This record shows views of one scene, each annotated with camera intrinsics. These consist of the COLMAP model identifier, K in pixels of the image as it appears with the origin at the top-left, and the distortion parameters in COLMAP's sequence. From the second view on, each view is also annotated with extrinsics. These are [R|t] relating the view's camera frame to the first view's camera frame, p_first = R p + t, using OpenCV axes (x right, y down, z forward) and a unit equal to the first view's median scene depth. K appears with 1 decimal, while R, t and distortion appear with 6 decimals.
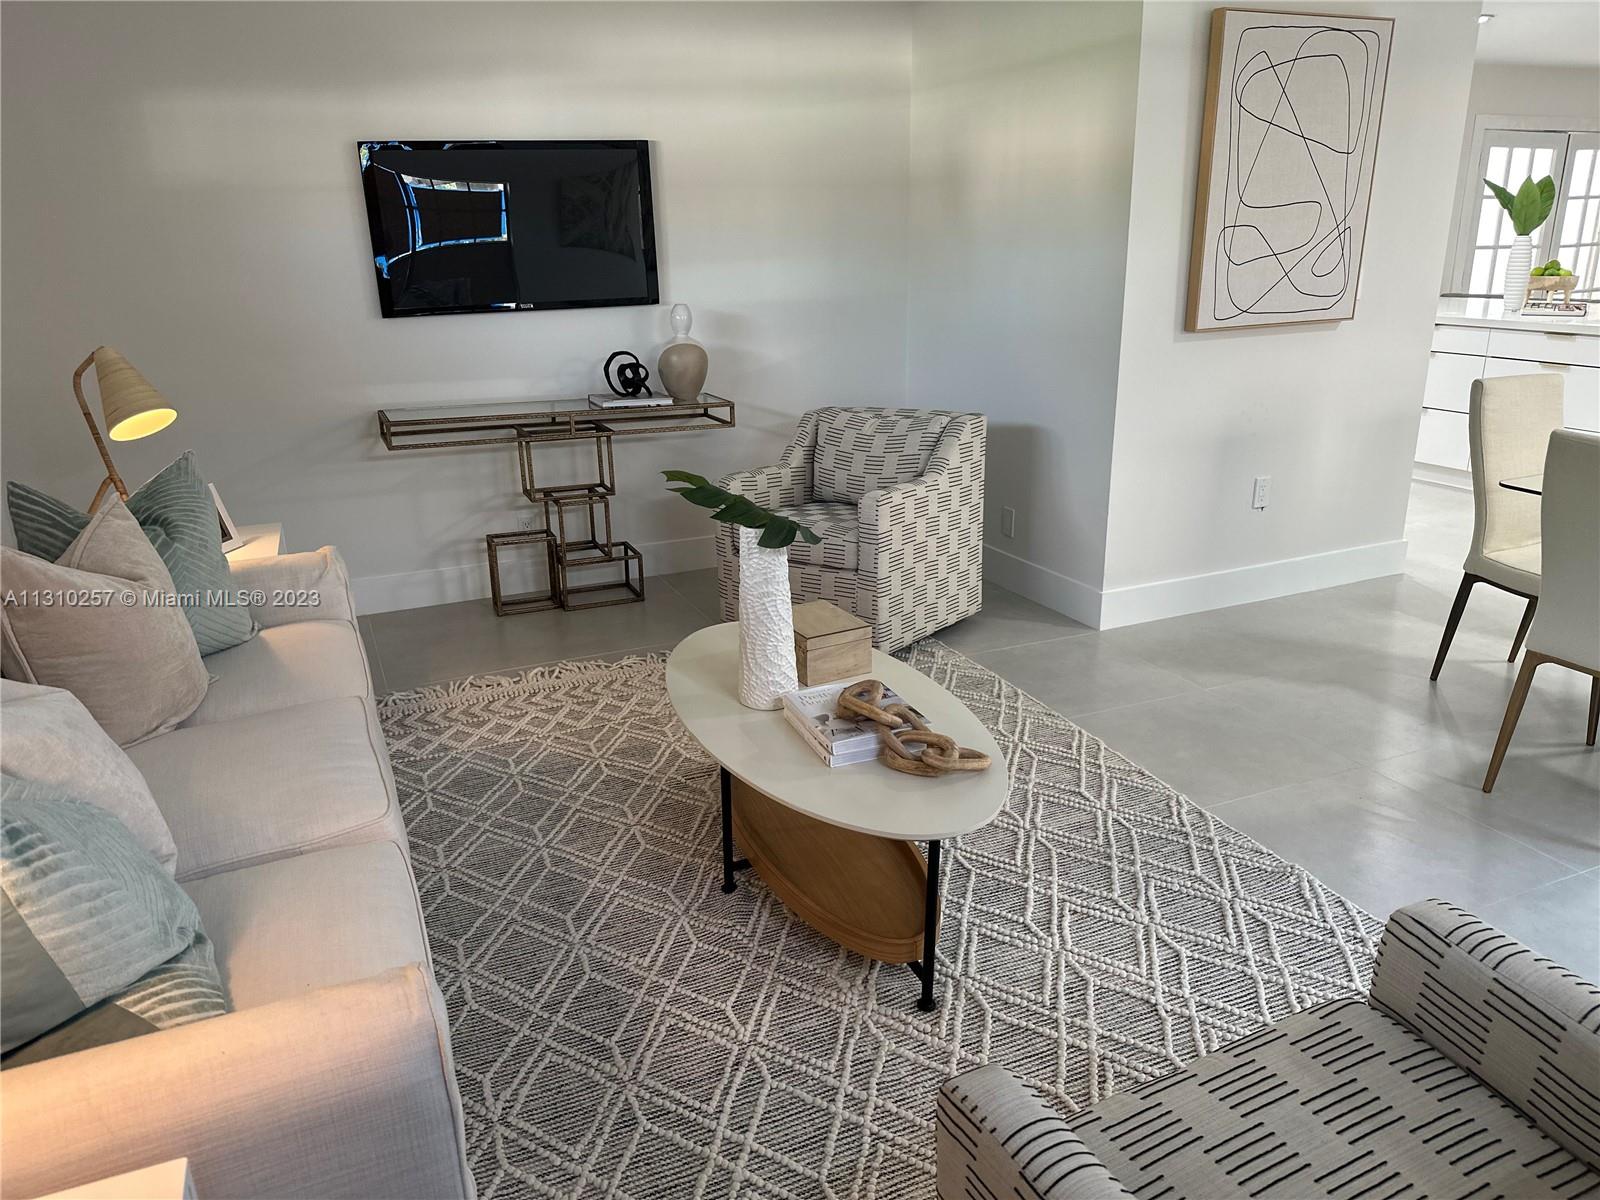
lens RADIAL K [[1116.9, 0, 799.8], [0, 1116.9, 591.9], [0, 0, 1]] dist [0.025918, -0.037015]
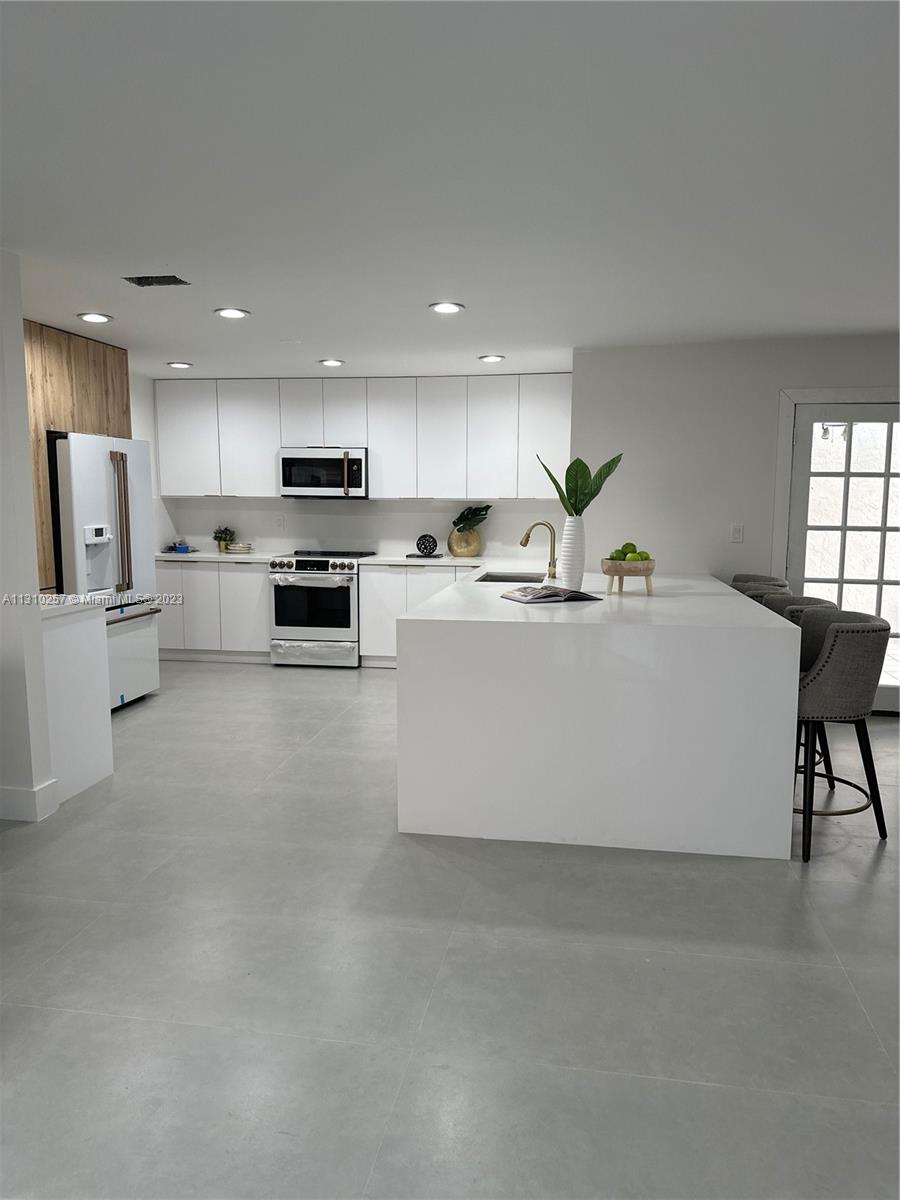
lens RADIAL K [[837.7, 0, 448.5], [0, 837.7, 605.4], [0, 0, 1]] dist [0.025918, -0.037015]
pose [[0.845825, 0.092752, -0.525335, 0.725479], [-0.183014, 0.975456, -0.122442, -0.107846], [0.501085, 0.199708, 0.842040, 0.286961]]
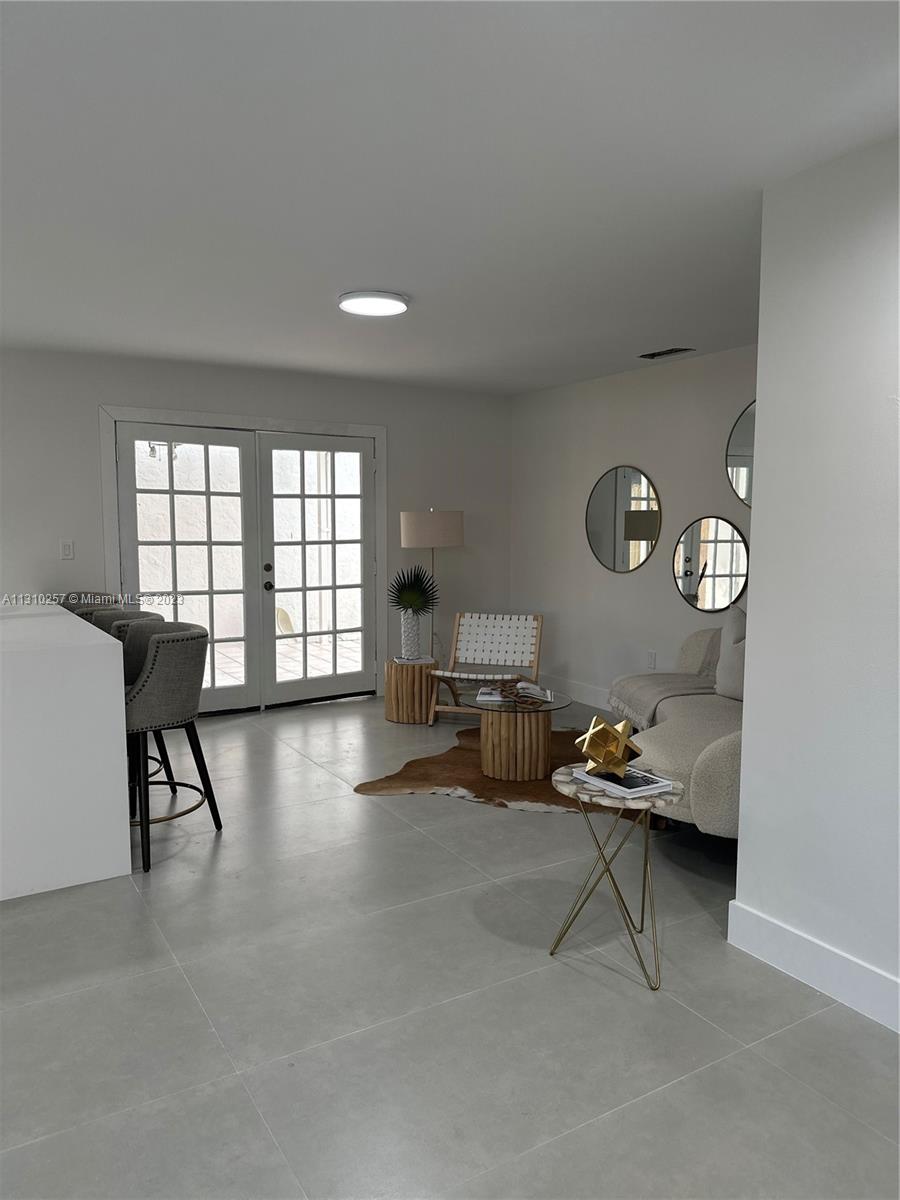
lens RADIAL K [[837.7, 0, 448.5], [0, 837.7, 605.4], [0, 0, 1]] dist [0.025918, -0.037015]
pose [[0.987805, 0.010901, 0.155316, 0.750239], [0.020934, 0.979190, -0.201865, -0.109842], [-0.154284, 0.202654, 0.967020, 0.292765]]
